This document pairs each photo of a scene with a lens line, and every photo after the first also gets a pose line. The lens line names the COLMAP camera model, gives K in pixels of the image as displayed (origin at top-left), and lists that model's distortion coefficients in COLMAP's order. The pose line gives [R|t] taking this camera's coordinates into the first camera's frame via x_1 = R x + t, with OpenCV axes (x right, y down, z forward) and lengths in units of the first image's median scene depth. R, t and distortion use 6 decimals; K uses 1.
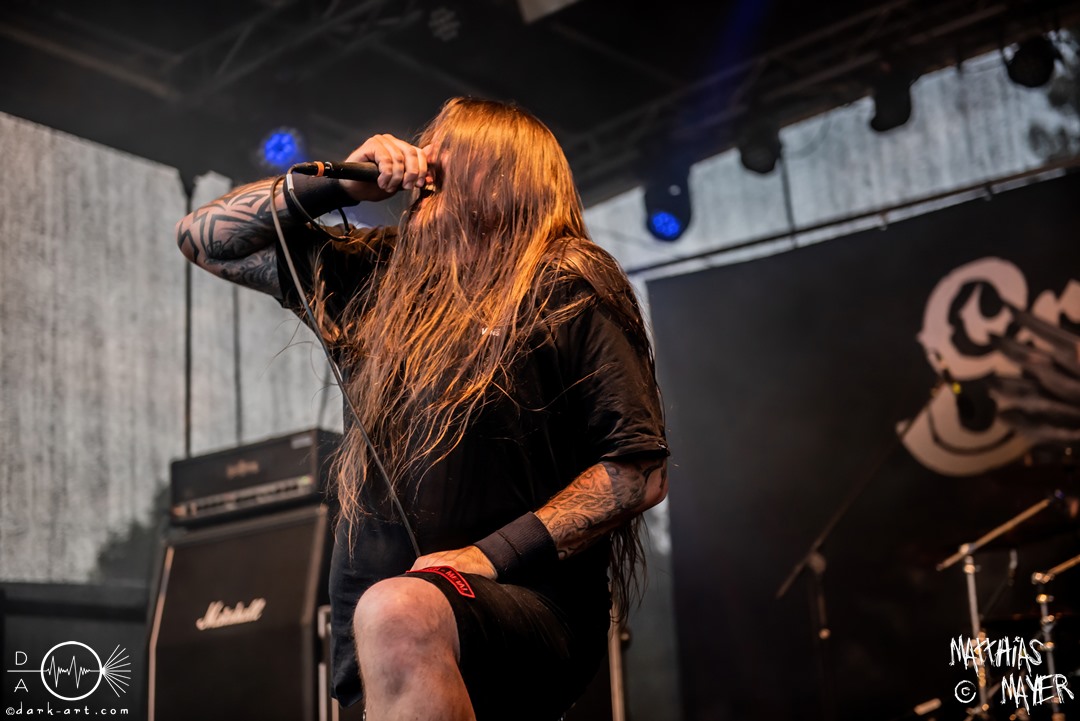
lens RADIAL K [[1755.2, 0, 537.8], [0, 1755.2, 387.3], [0, 0, 1]] dist [0.047005, 0.063268]
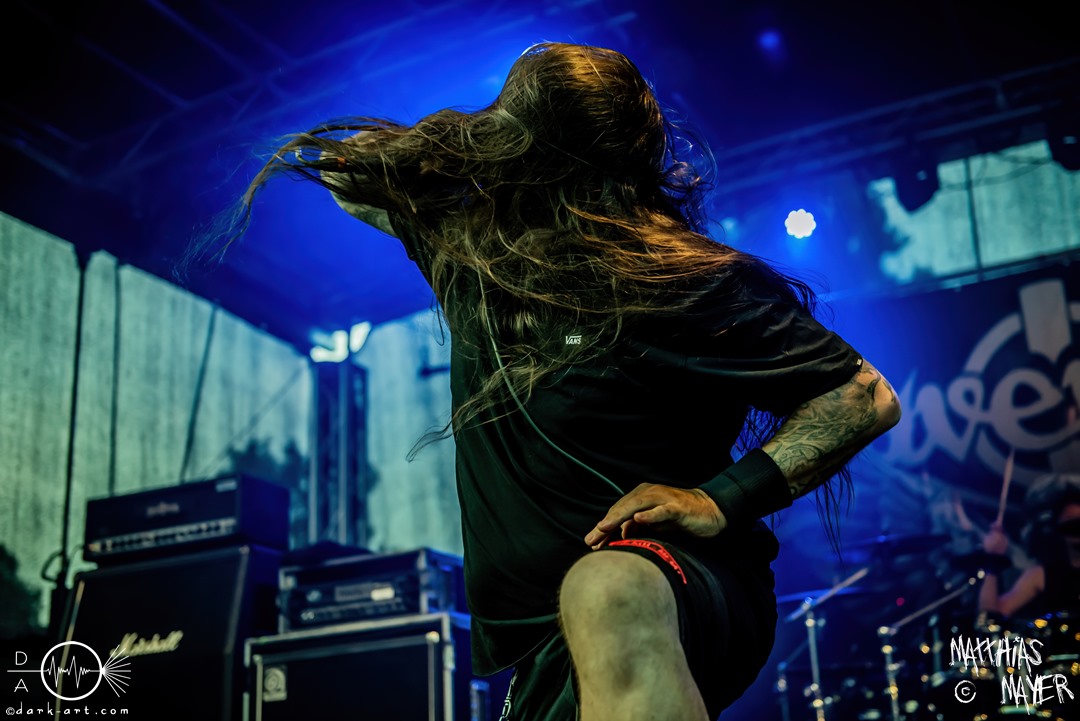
lens RADIAL K [[1423.8, 0, 540.0], [0, 1423.8, 360.5], [0, 0, 1]] dist [0.102717, 0.009861]
pose [[0.977893, 0.071072, 0.196657, -0.095238], [-0.053381, 0.994154, -0.093850, 0.020110], [-0.202178, 0.081277, 0.975970, 0.061135]]
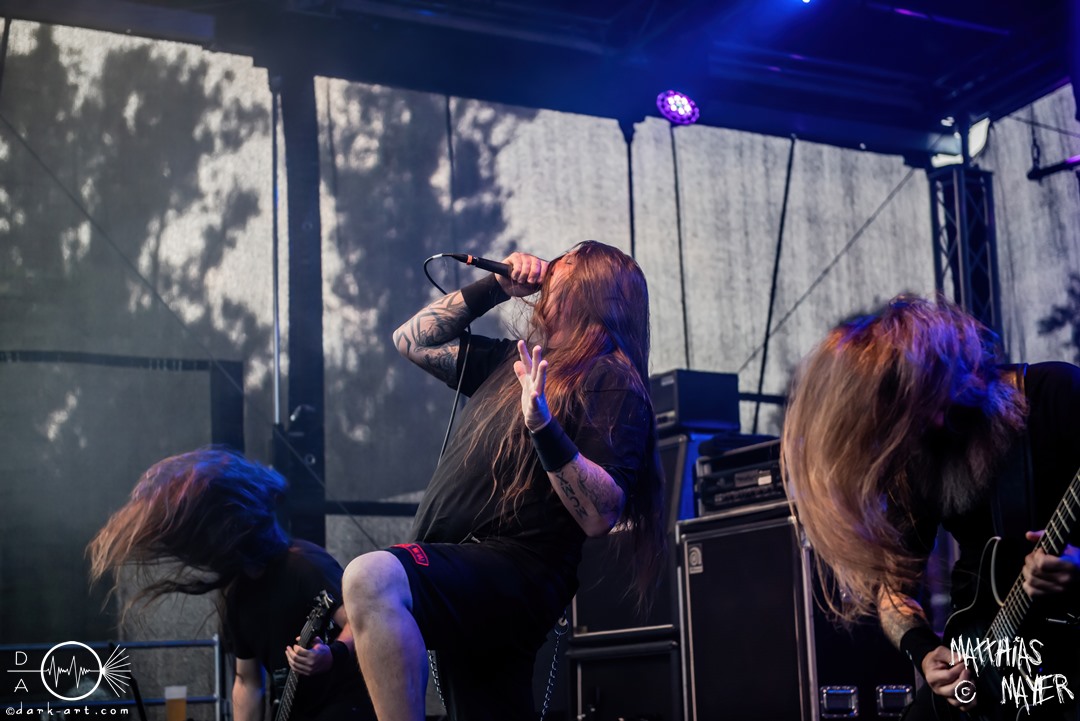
lens RADIAL K [[2037.7, 0, 540.0], [0, 2037.7, 360.5], [0, 0, 1]] dist [0.175380, -0.073200]
pose [[0.935405, -0.046810, -0.350467, 0.209196], [0.074167, 0.995123, 0.065040, -0.062033], [0.345713, -0.086832, 0.934314, -0.261146]]
